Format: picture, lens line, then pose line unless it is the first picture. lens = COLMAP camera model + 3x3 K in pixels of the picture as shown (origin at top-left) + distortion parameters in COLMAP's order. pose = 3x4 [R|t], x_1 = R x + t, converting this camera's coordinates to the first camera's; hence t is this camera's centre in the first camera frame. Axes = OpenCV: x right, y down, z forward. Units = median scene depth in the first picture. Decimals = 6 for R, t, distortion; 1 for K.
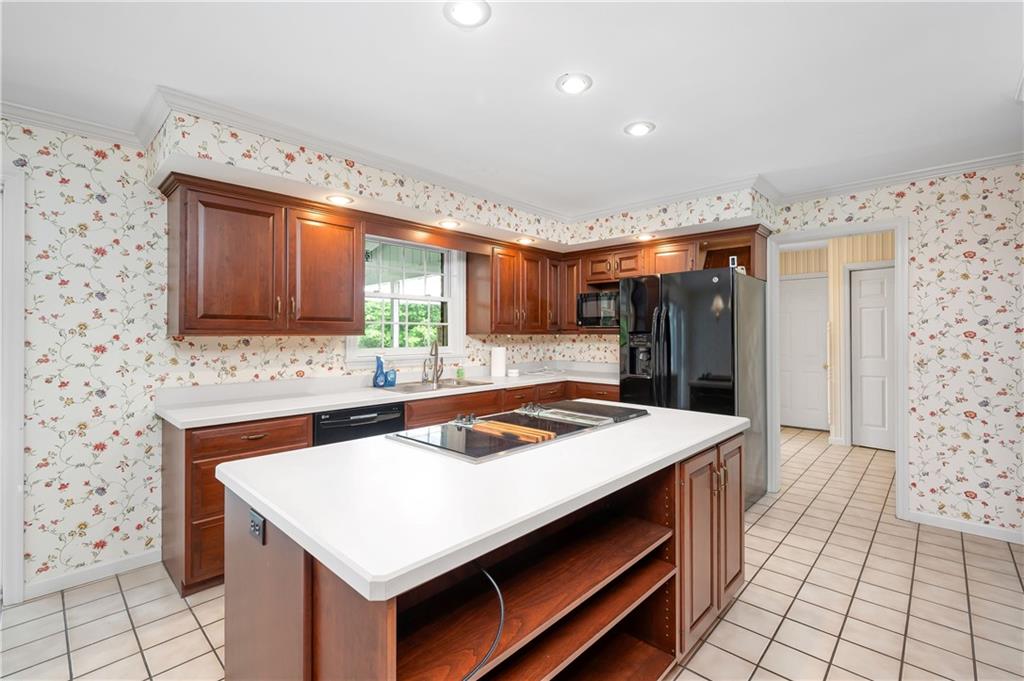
lens RADIAL K [[455.5, 0, 511.0], [0, 455.5, 333.0], [0, 0, 1]] dist [-0.003758, -0.002185]
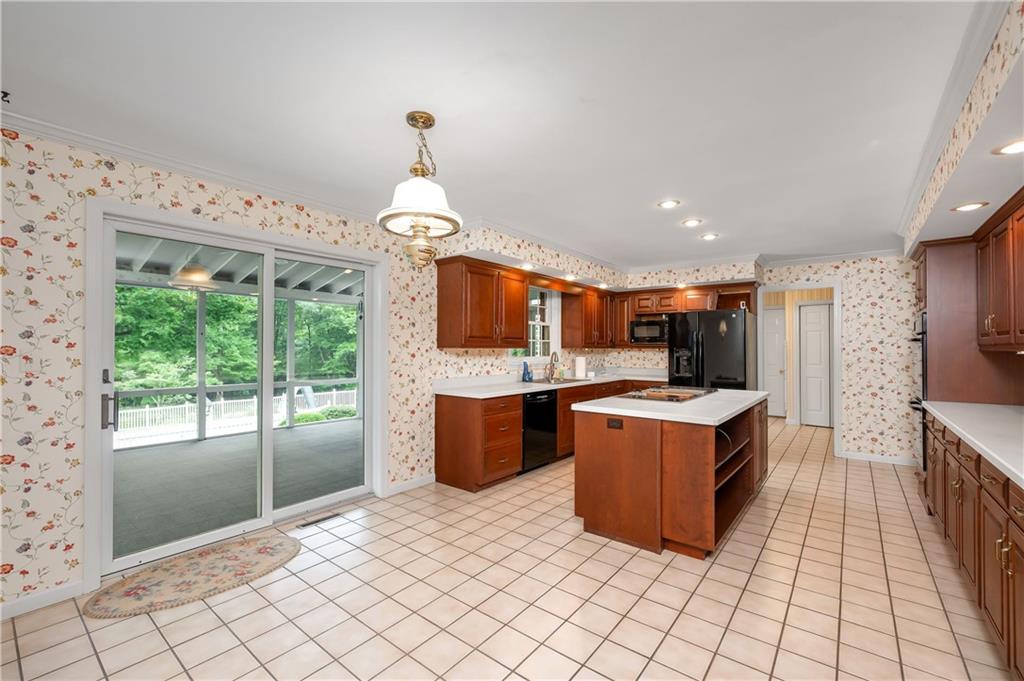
lens RADIAL K [[455.5, 0, 505.2], [0, 455.5, 344.1], [0, 0, 1]] dist [-0.003758, -0.002185]
pose [[0.994953, 0.006595, 0.100124, -0.509343], [-0.006077, 0.999967, -0.005474, -0.000350], [-0.100156, 0.004838, 0.994960, -0.529228]]
